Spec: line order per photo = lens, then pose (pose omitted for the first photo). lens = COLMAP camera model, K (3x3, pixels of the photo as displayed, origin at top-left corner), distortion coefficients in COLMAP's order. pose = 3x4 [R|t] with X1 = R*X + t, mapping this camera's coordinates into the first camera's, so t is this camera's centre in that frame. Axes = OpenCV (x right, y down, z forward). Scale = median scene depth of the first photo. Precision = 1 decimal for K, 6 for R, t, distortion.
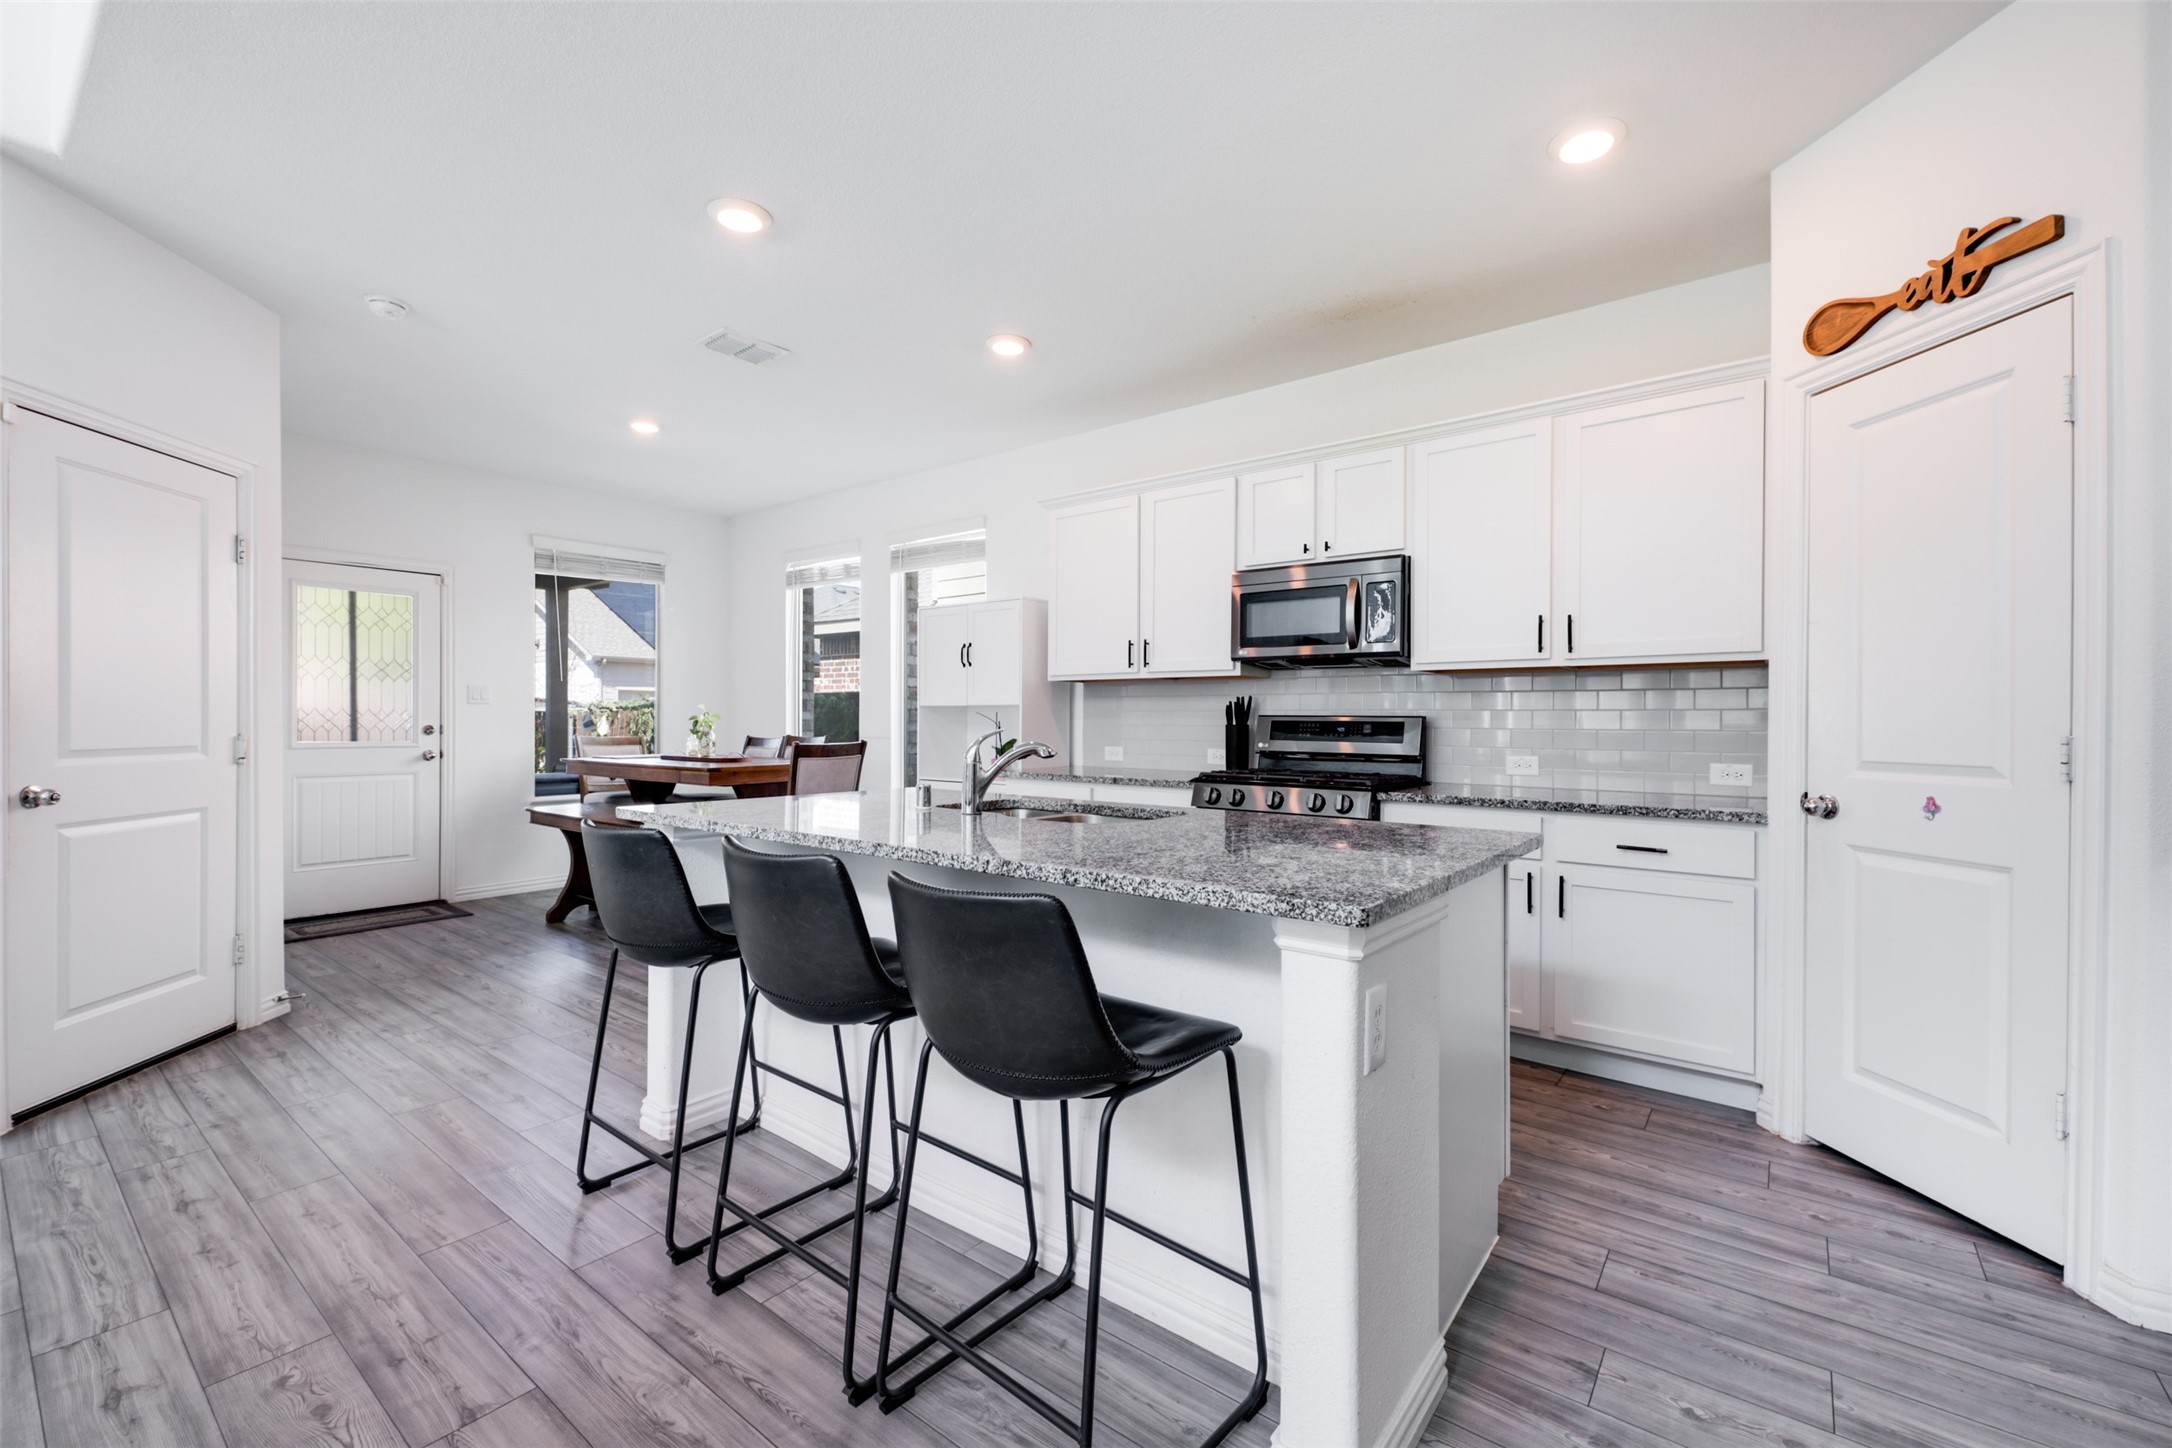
lens RADIAL K [[904.1, 0, 1096.1], [0, 904.1, 726.3], [0, 0, 1]] dist [0.007535, -0.001037]
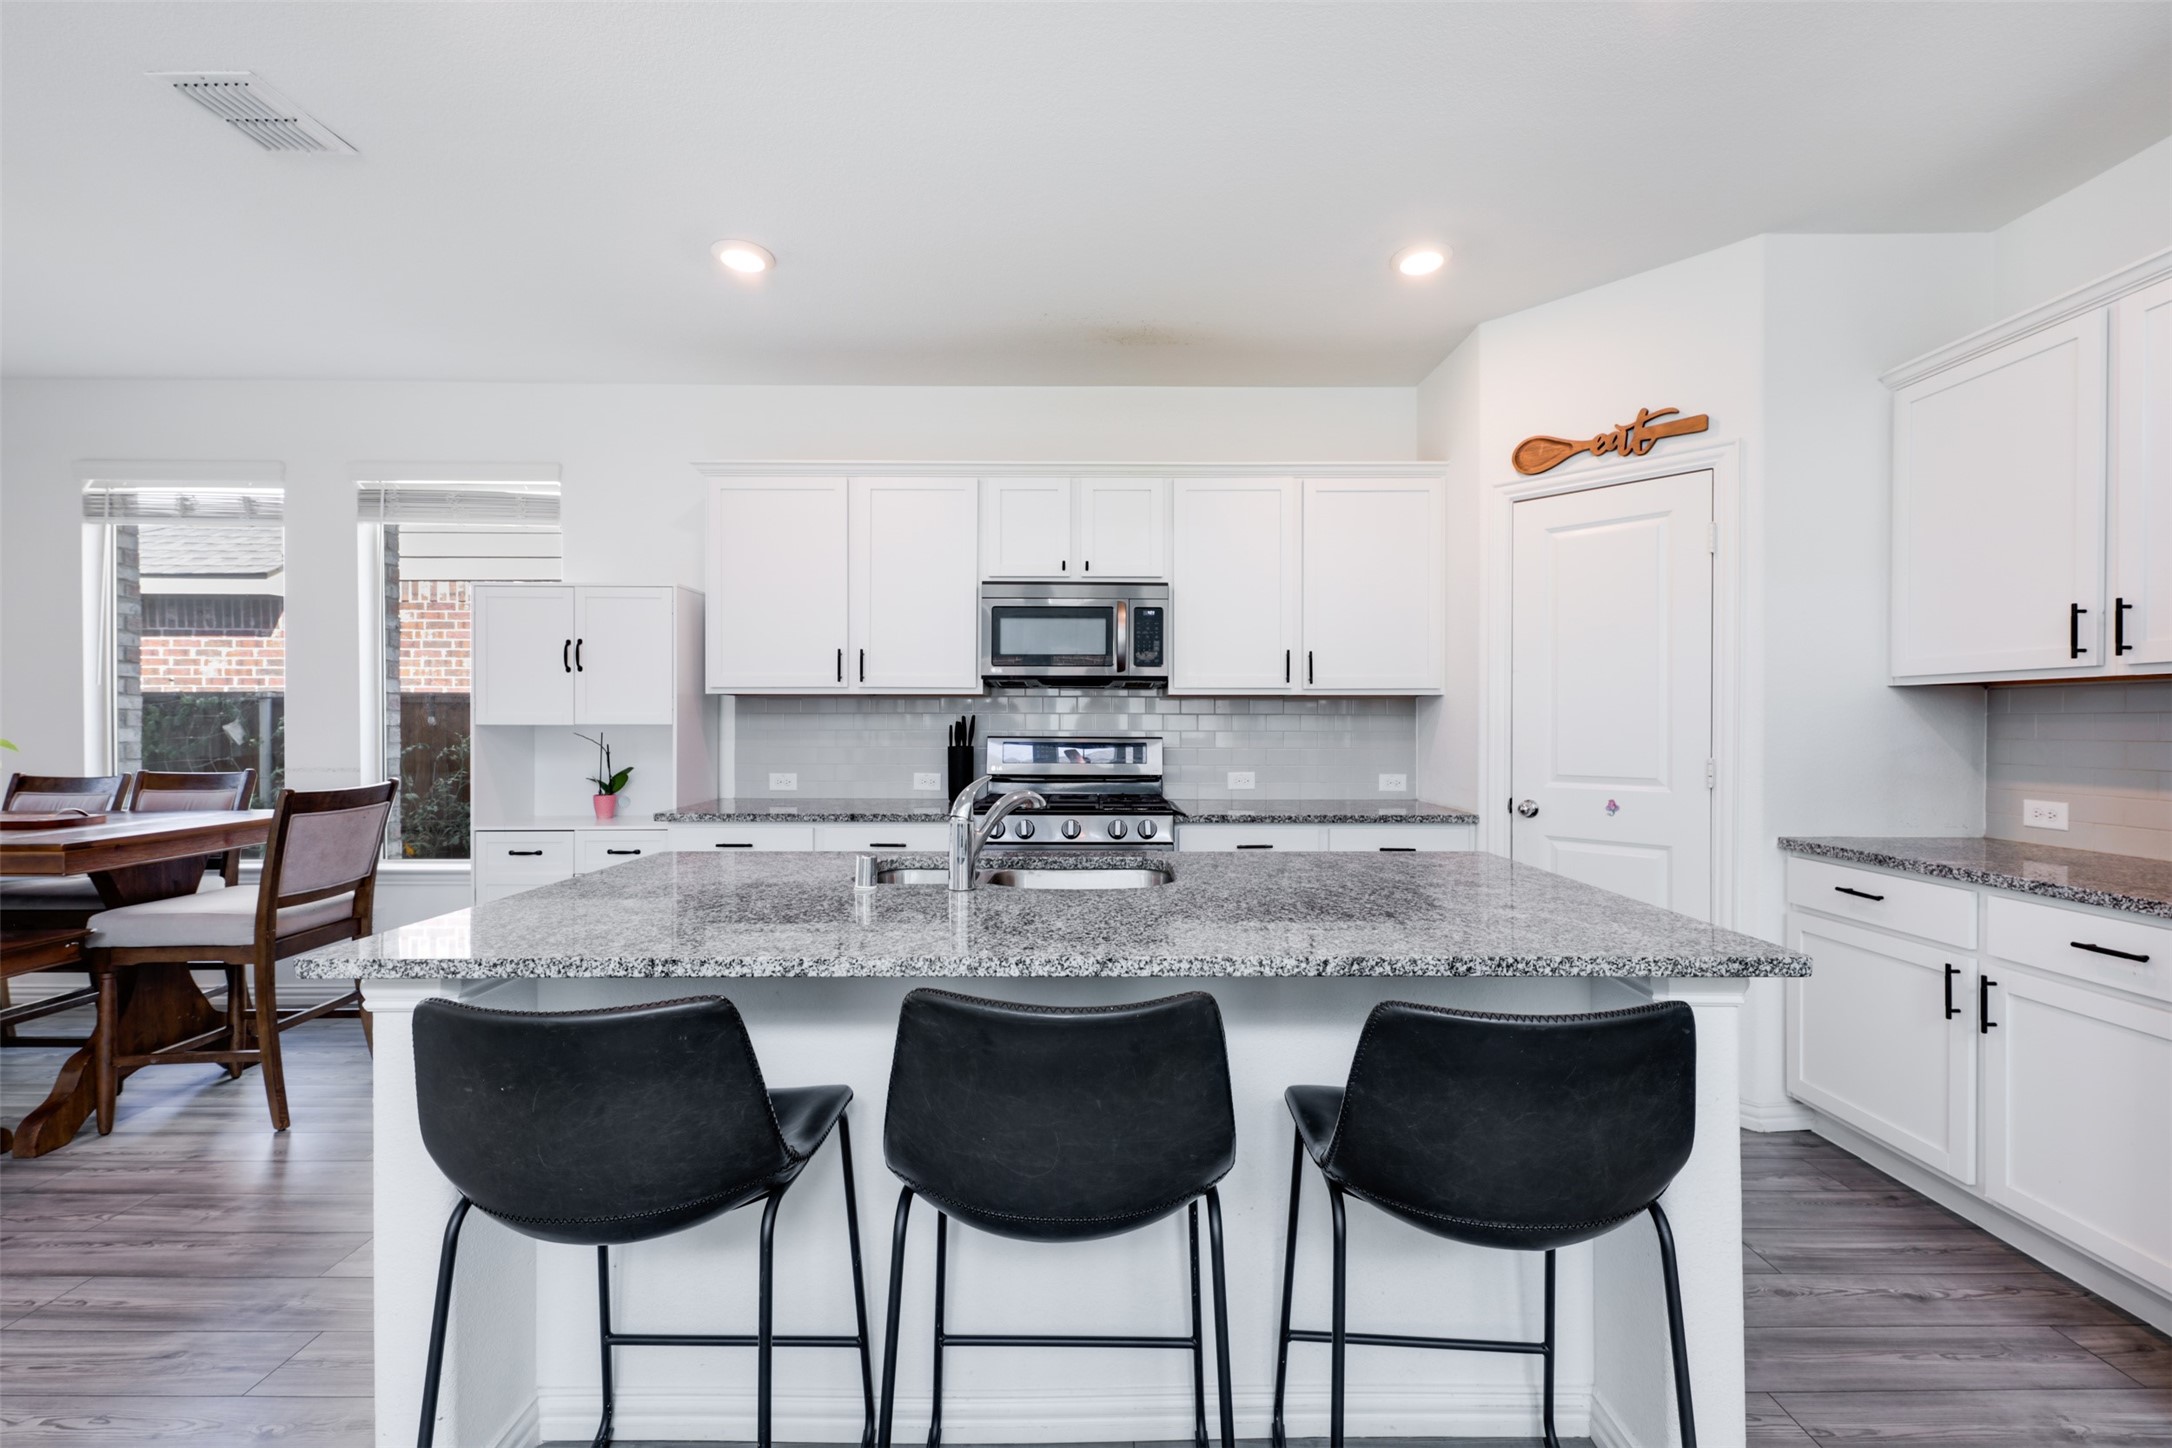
lens RADIAL K [[904.1, 0, 1082.2], [0, 904.1, 721.2], [0, 0, 1]] dist [0.007535, -0.001037]
pose [[0.786744, -0.005272, 0.617256, -0.355150], [0.007382, 0.999972, -0.000869, -0.029098], [-0.617235, 0.005240, 0.786762, 0.228353]]
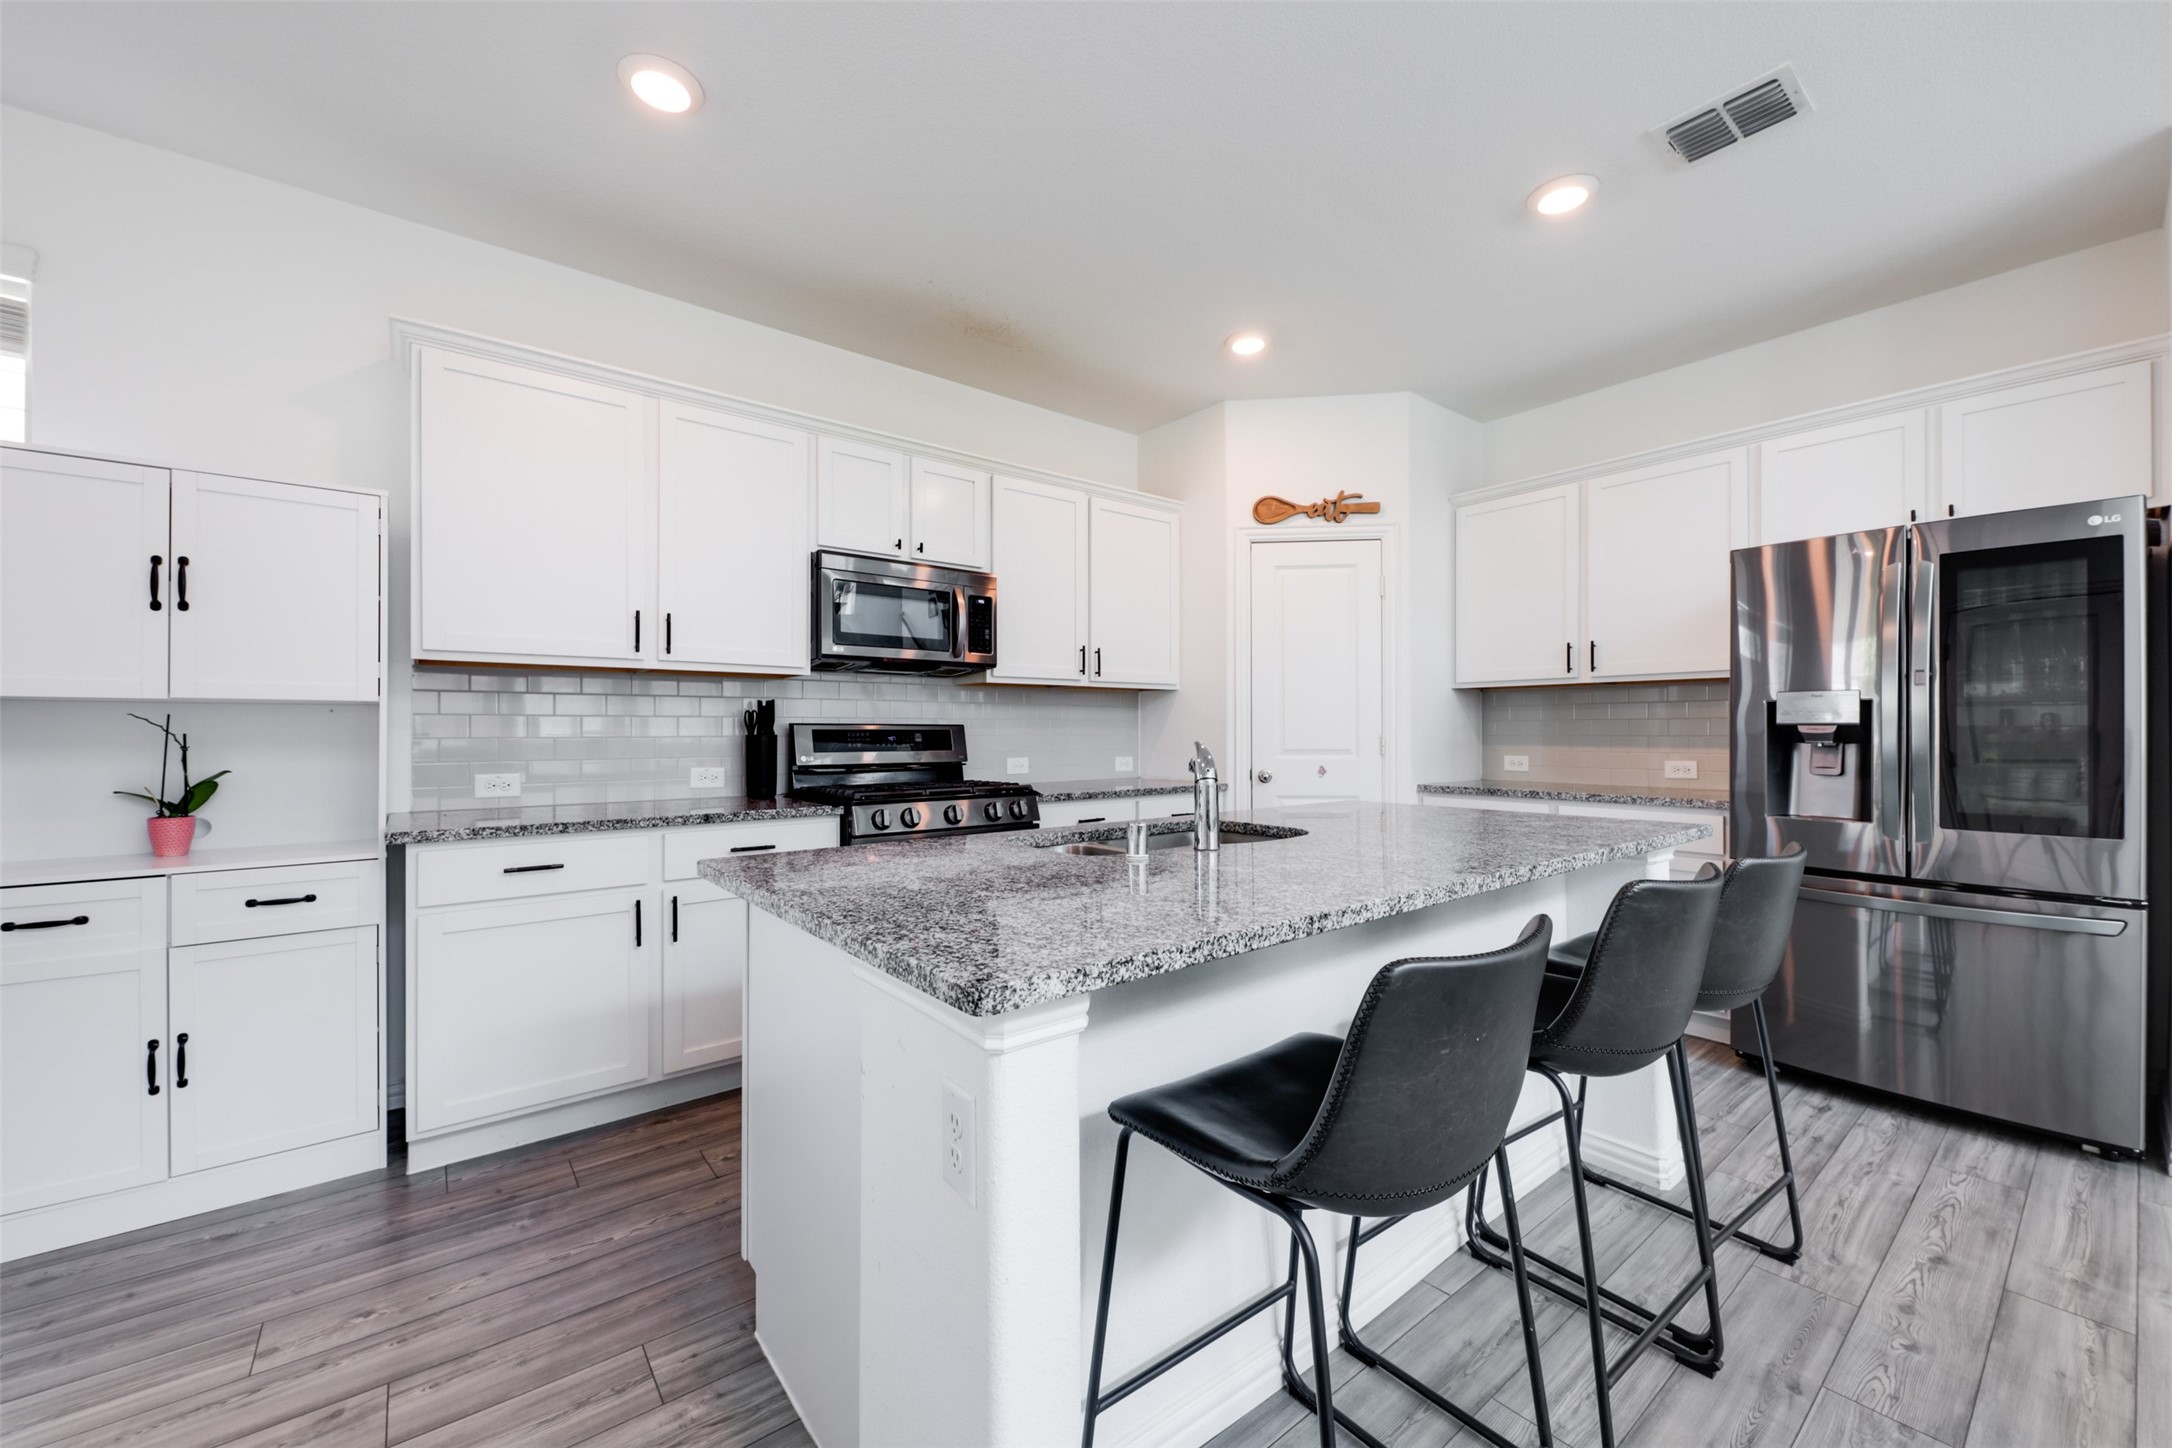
lens RADIAL K [[862.9, 0, 1098.0], [0, 862.9, 719.8], [0, 0, 1]] dist [0.002975, -0.000568]
pose [[0.216139, 0.004756, 0.976351, -0.594804], [0.007985, 0.999946, -0.006638, -0.008459], [-0.976330, 0.009231, 0.216089, 0.616210]]
